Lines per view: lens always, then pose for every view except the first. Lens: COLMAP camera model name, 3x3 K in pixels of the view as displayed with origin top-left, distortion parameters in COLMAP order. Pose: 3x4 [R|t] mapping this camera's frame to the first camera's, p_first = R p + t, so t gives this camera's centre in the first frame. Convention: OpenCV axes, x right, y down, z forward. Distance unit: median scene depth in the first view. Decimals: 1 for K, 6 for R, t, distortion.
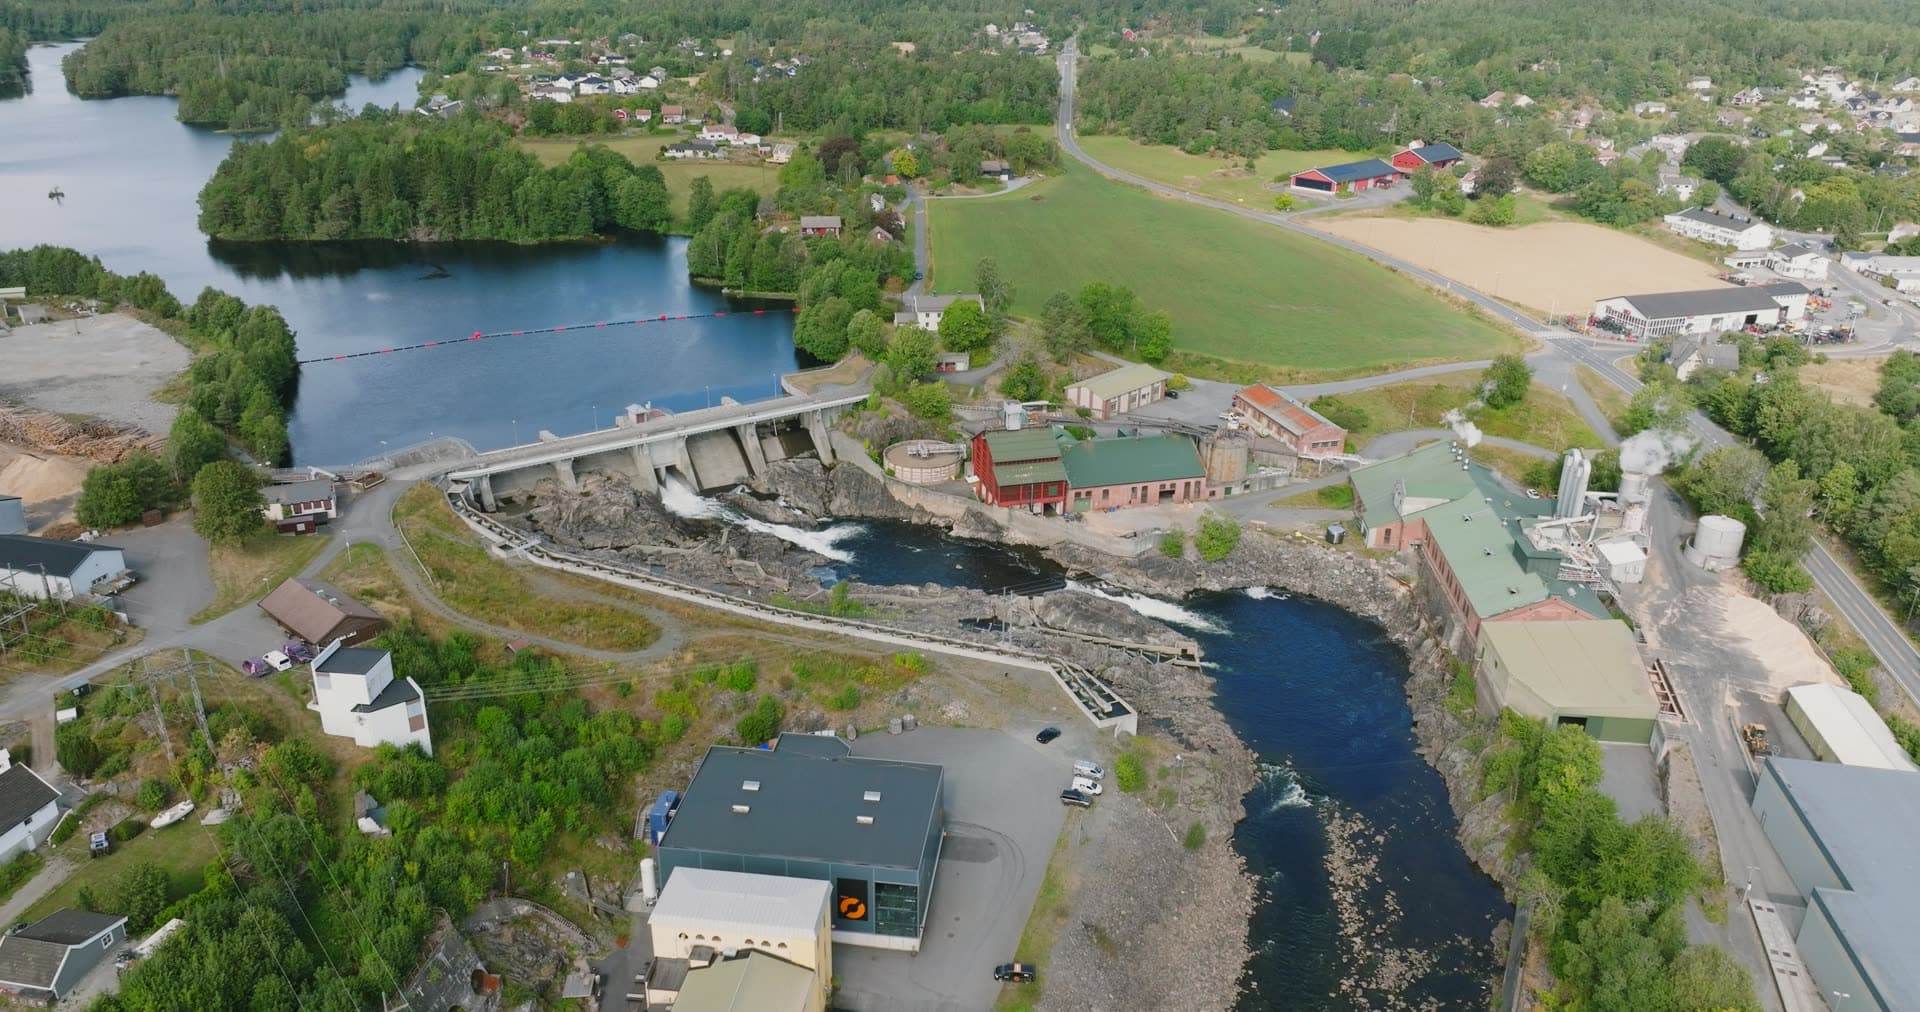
lens RADIAL K [[1347.2, 0, 962.3], [0, 1347.2, 511.3], [0, 0, 1]] dist [0.000297, 0.013897]
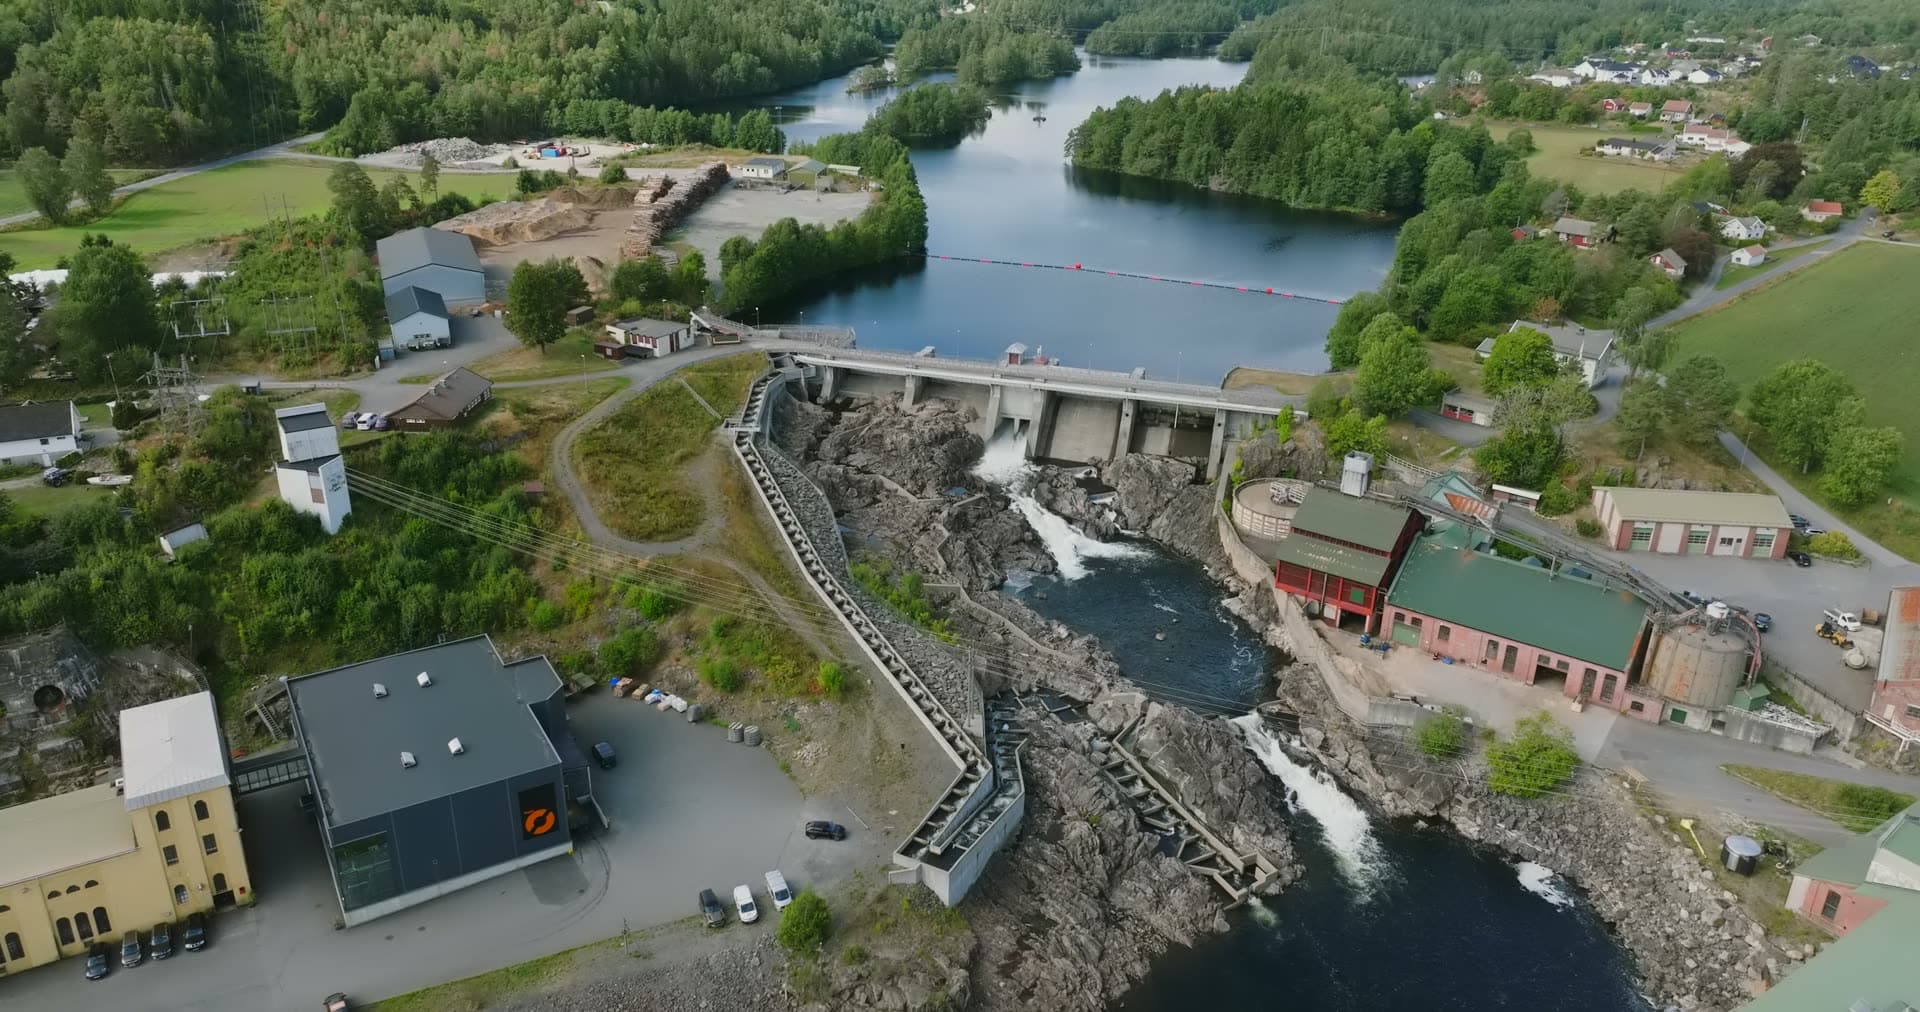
lens RADIAL K [[1347.2, 0, 960.0], [0, 1347.2, 511.8], [0, 0, 1]] dist [0.000297, 0.013897]
pose [[0.621641, 0.306336, -0.720917, 0.400682], [-0.316505, 0.940111, 0.126557, -0.074037], [0.716511, 0.149501, 0.681368, 0.379461]]
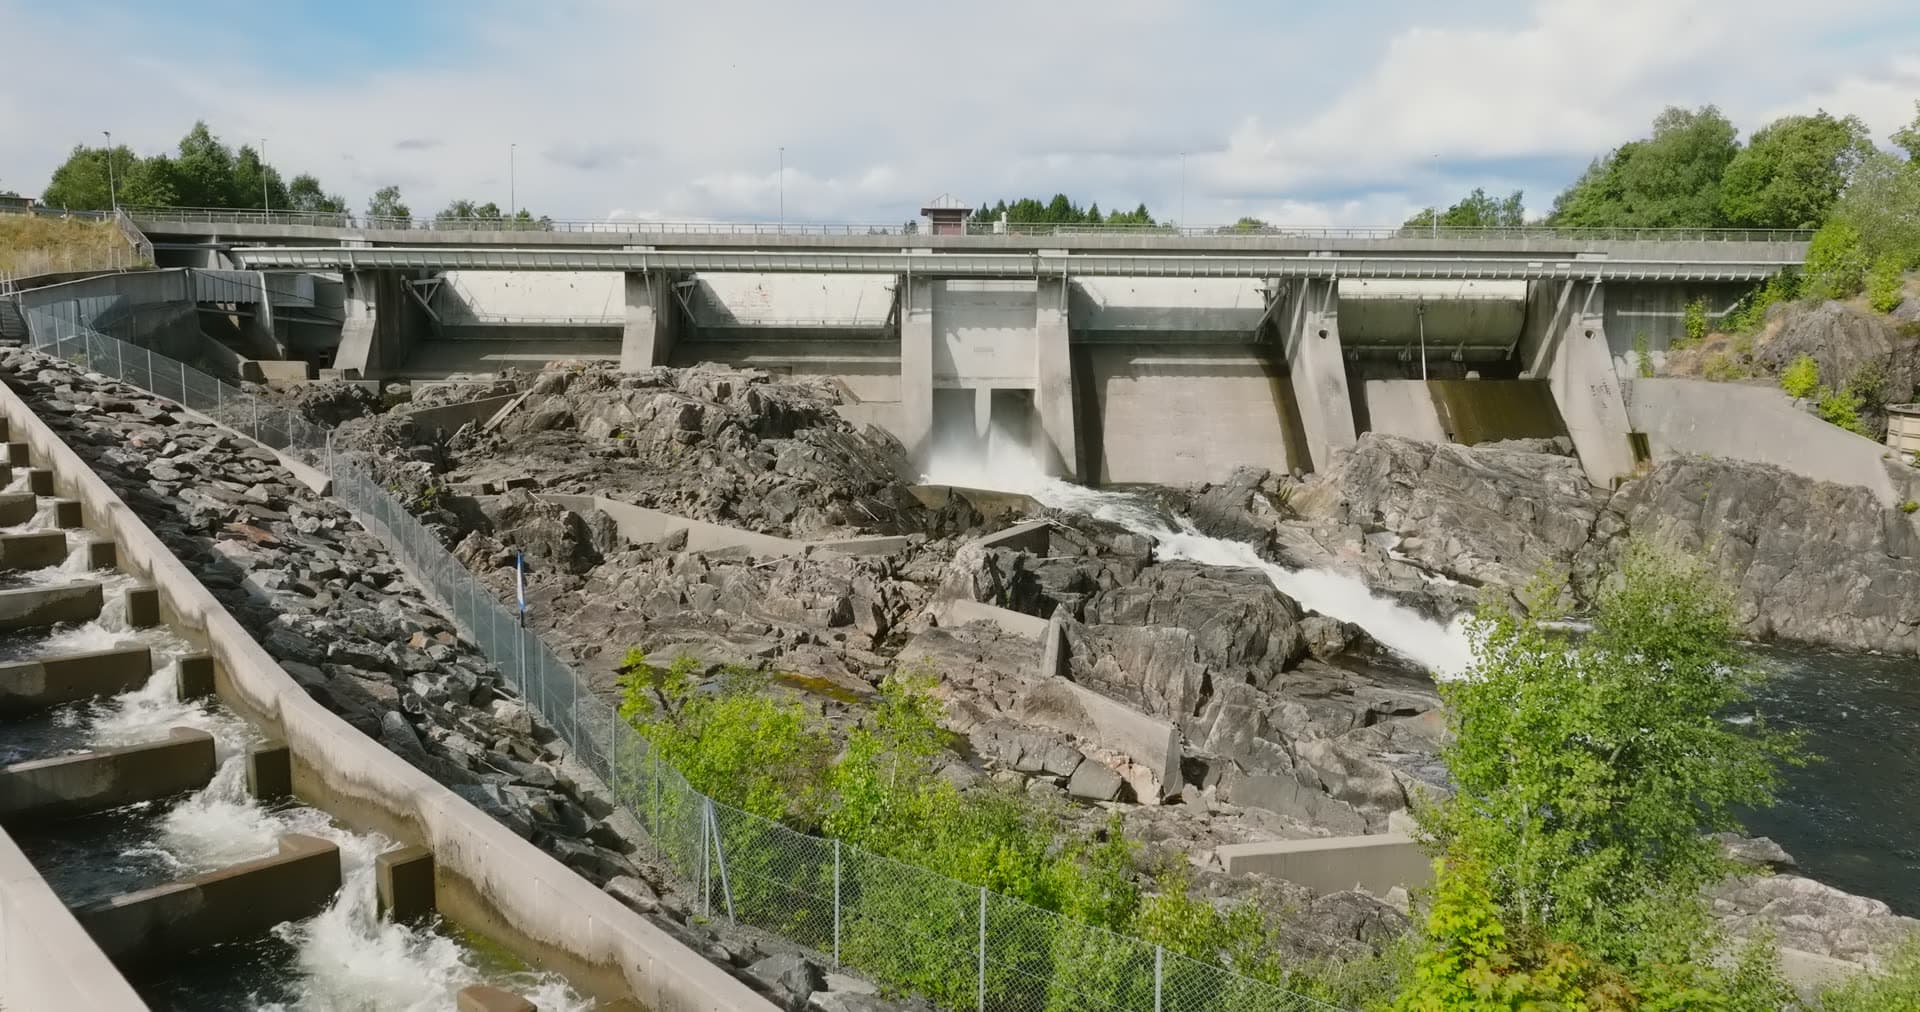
lens RADIAL K [[1347.2, 0, 960.9], [0, 1347.2, 504.0], [0, 0, 1]] dist [0.000297, 0.013897]
pose [[0.839564, 0.056566, -0.540308, -0.067221], [-0.207501, 0.952547, -0.222703, 0.055613], [0.502072, 0.299088, 0.811462, 0.759588]]
